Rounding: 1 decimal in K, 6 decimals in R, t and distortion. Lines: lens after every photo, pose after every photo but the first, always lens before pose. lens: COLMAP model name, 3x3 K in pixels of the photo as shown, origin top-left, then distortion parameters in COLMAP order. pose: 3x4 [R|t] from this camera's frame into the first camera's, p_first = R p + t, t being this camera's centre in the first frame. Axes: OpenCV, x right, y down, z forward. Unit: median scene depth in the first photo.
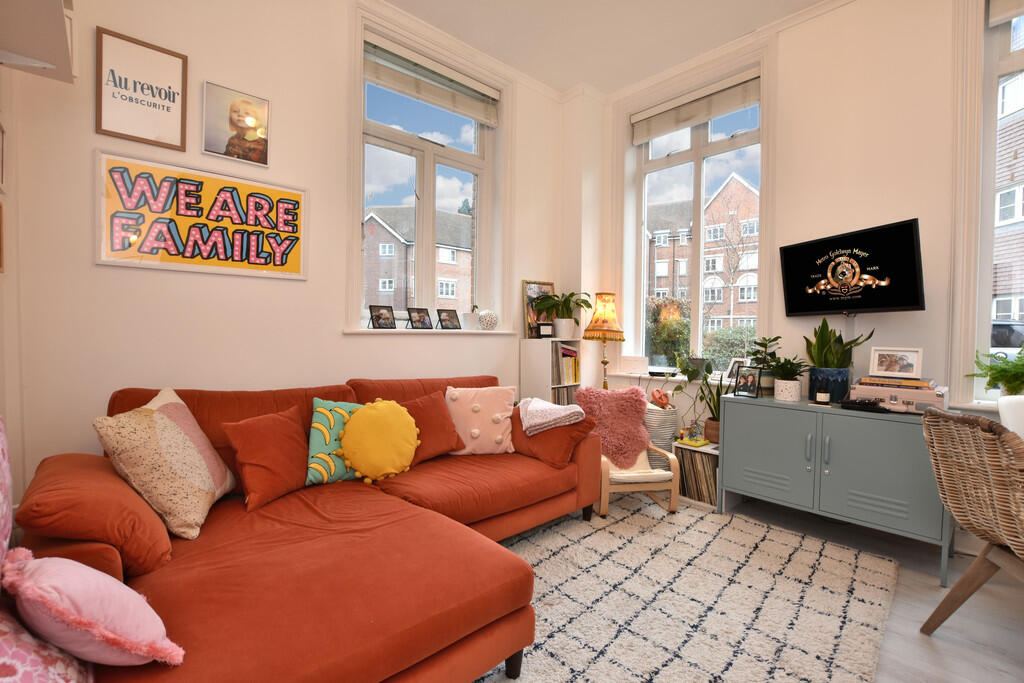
lens RADIAL K [[450.9, 0, 512.0], [0, 450.9, 341.5], [0, 0, 1]] dist [-0.029181, 0.000550]
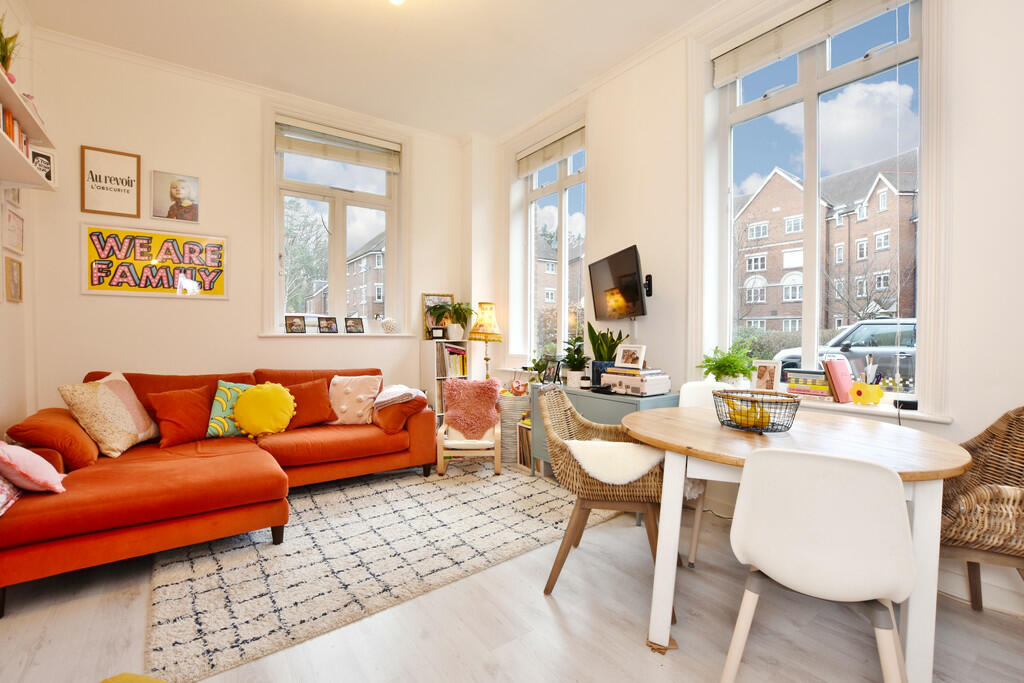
lens RADIAL K [[450.9, 0, 512.0], [0, 450.9, 341.5], [0, 0, 1]] dist [-0.029181, 0.000550]
pose [[0.993387, -0.005161, -0.114696, 0.647178], [0.004453, 0.999969, -0.006431, 0.010752], [0.114726, 0.005878, 0.993380, -0.330691]]
